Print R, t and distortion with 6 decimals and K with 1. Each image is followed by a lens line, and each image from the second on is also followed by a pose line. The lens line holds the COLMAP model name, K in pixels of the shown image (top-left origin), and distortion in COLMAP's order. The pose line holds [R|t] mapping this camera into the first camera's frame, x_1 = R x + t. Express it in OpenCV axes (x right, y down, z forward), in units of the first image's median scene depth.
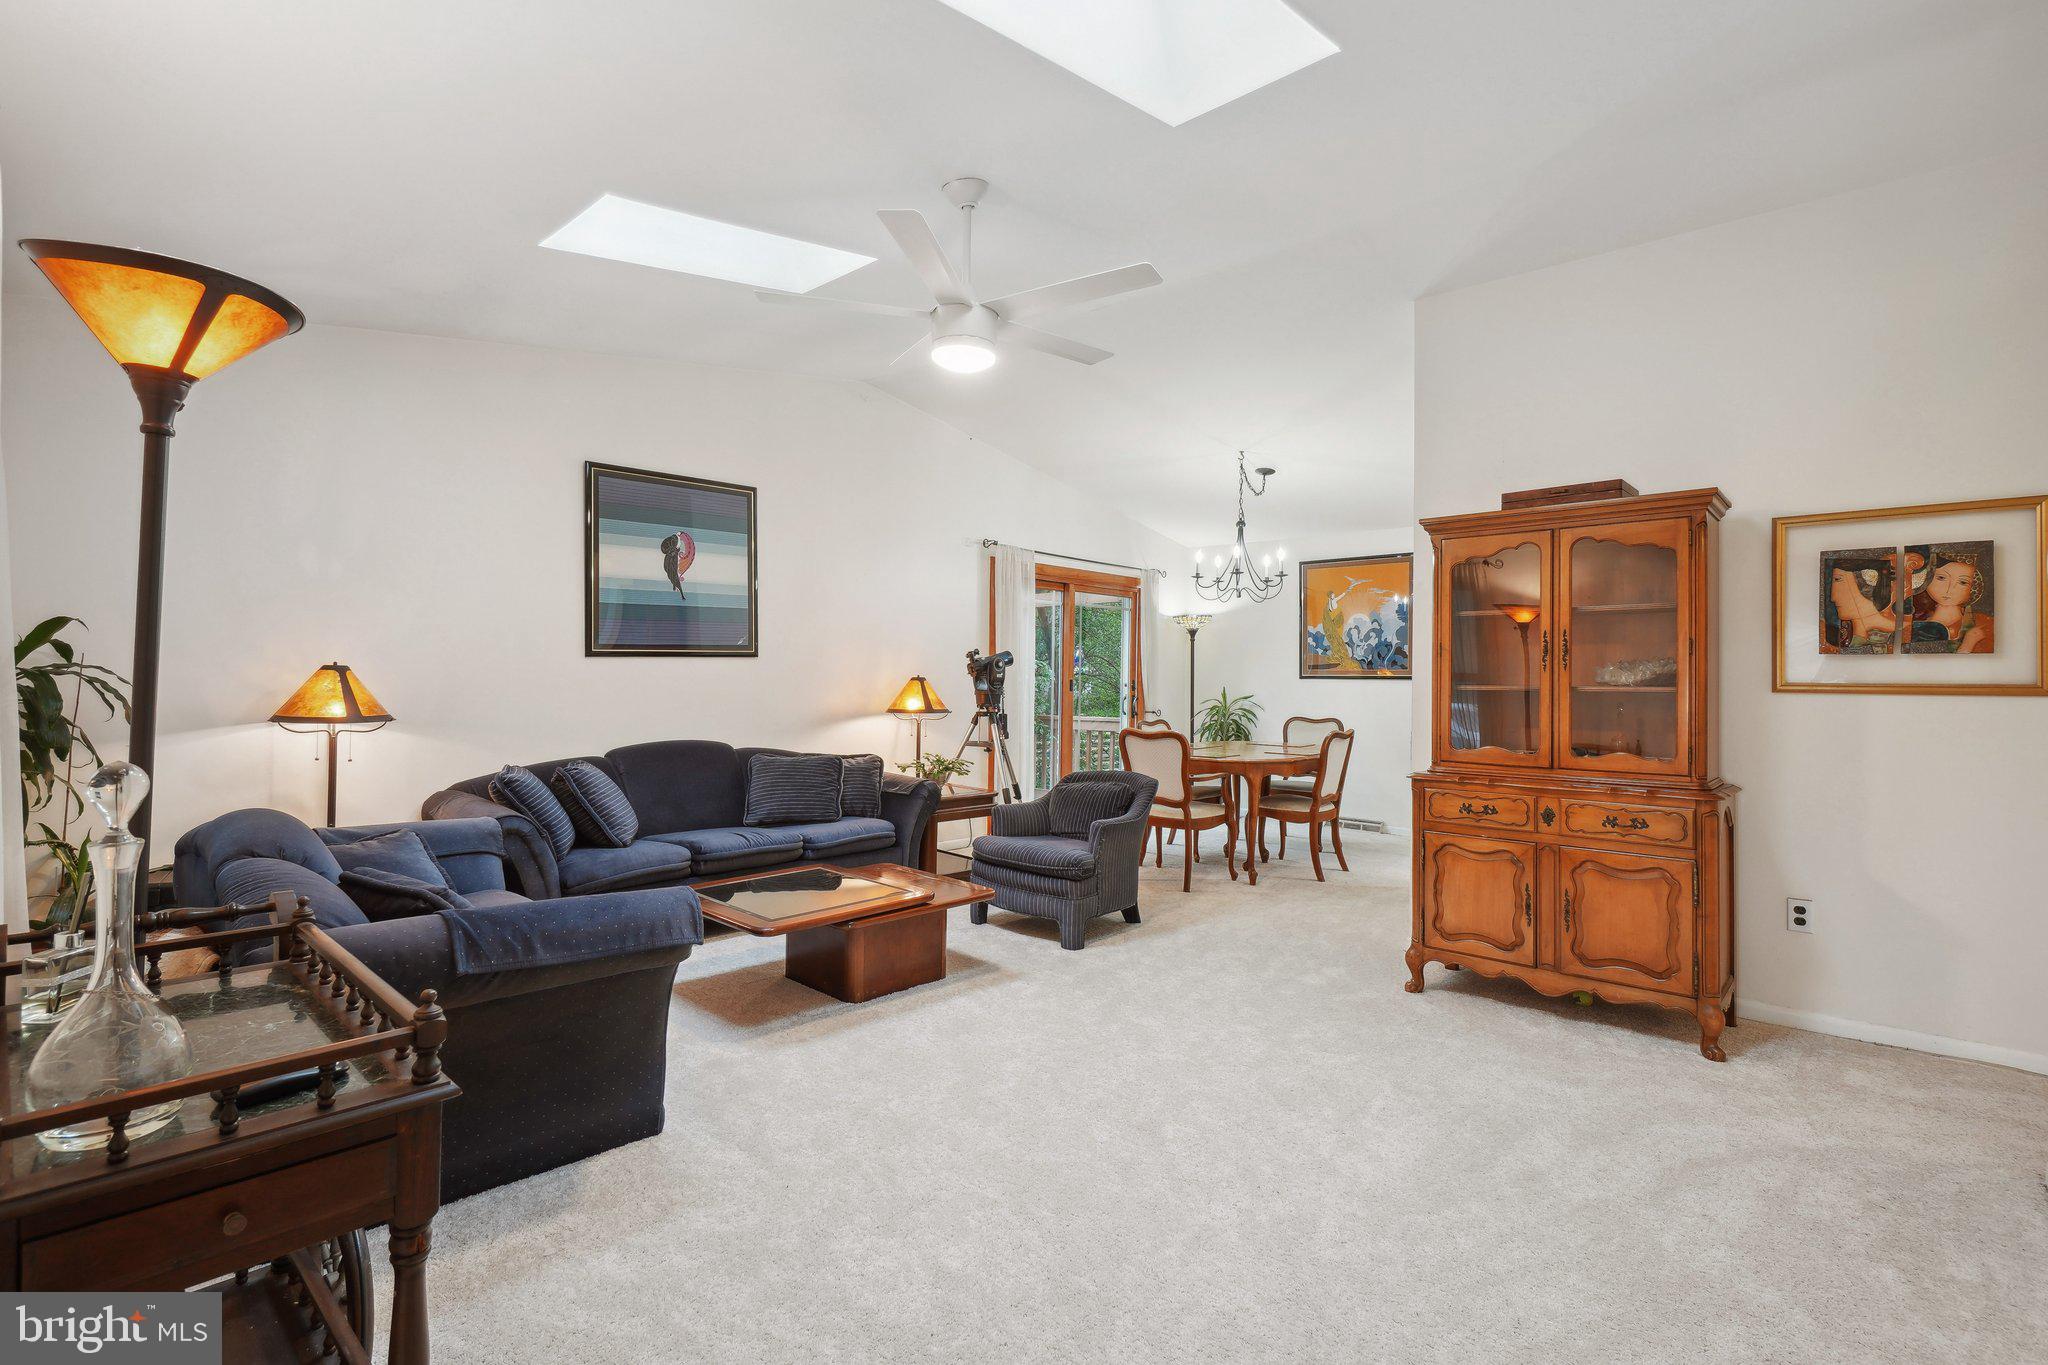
lens RADIAL K [[924.1, 0, 1024.0], [0, 924.1, 682.5], [0, 0, 1]] dist [-0.003150, -0.000470]
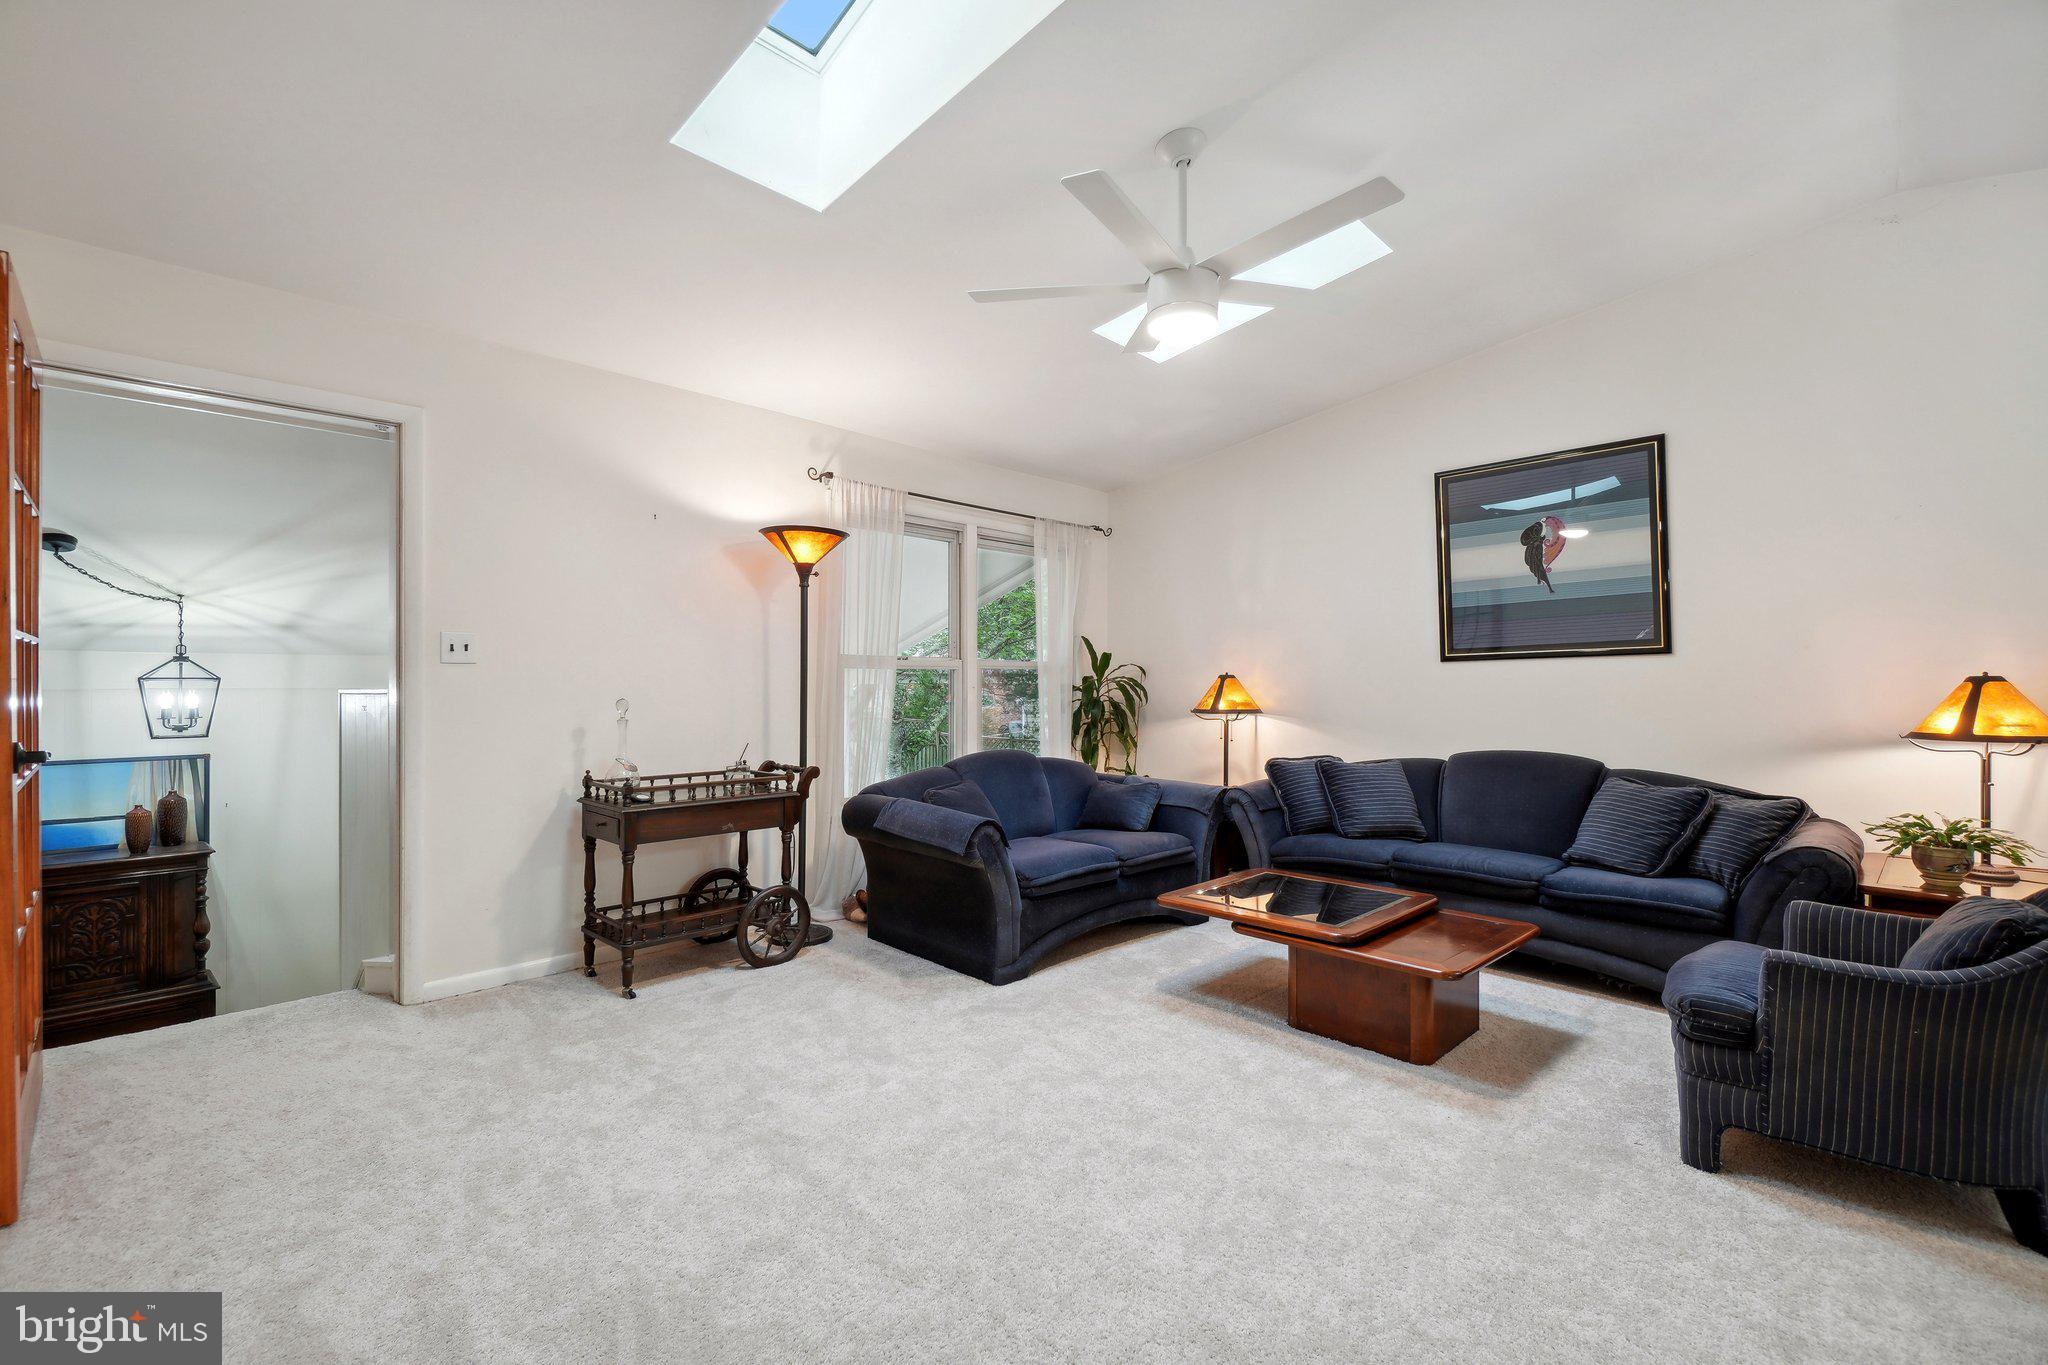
lens RADIAL K [[906.9, 0, 1024.0], [0, 906.9, 682.5], [0, 0, 1]] dist [0.002389, 0.000144]
pose [[-0.020404, -0.014201, -0.999691, 0.435720], [-0.008126, 0.999868, -0.014038, 0.010531], [0.999759, 0.007837, -0.020517, 0.442222]]
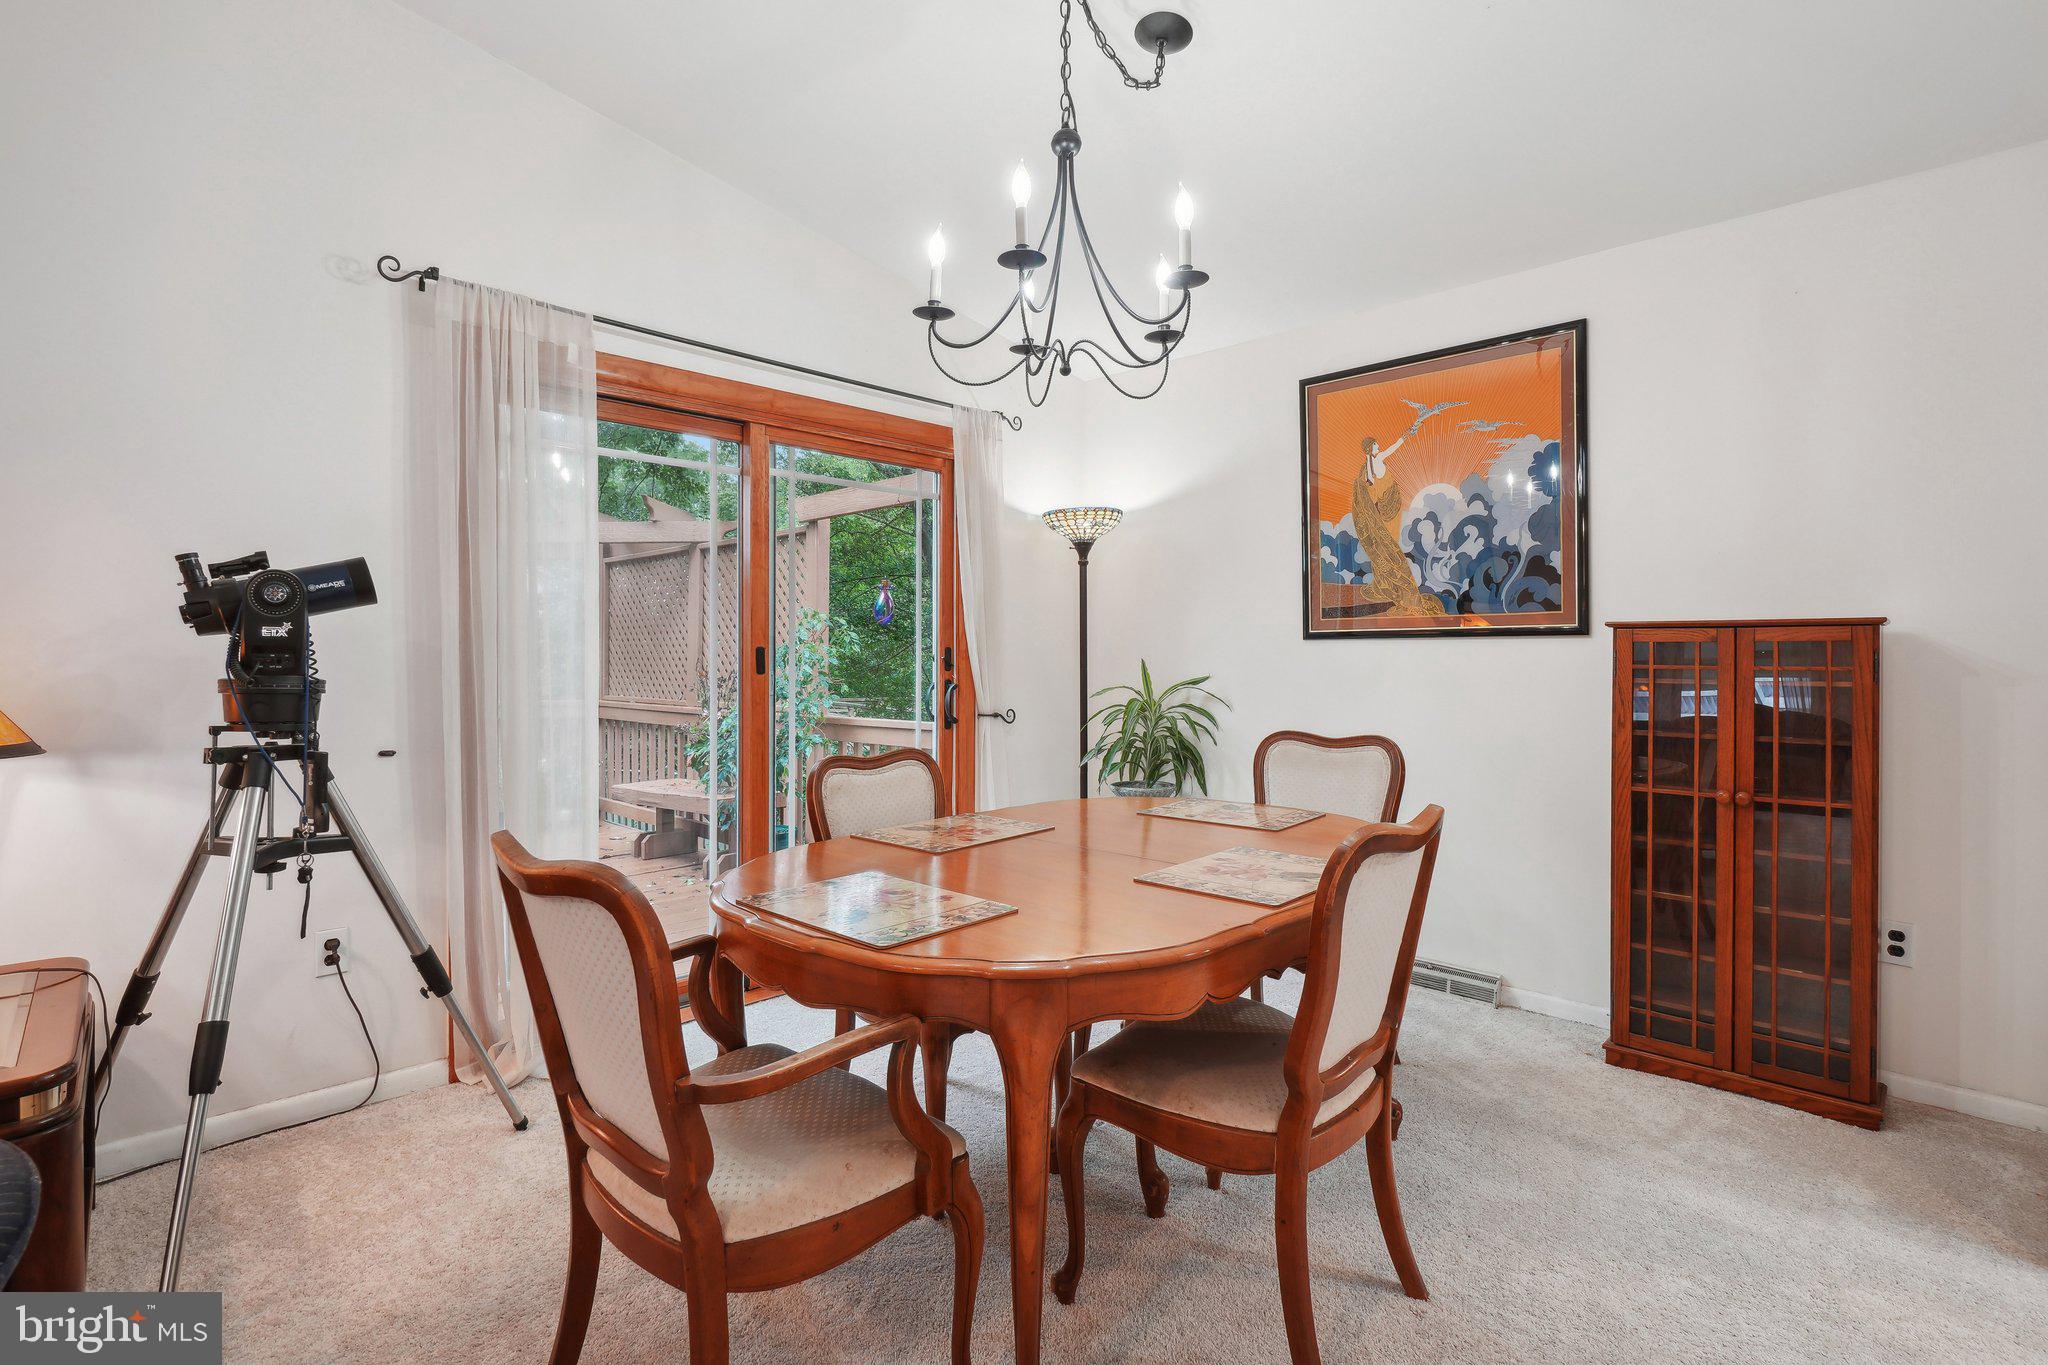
lens RADIAL K [[973.4, 0, 1027.0], [0, 973.4, 658.2], [0, 0, 1]] dist [-0.021108, -0.000085]
pose [[0.999299, -0.012138, -0.035406, 0.249459], [0.012105, 0.999926, -0.001155, 0.005501], [0.035418, 0.000726, 0.999372, 0.722817]]
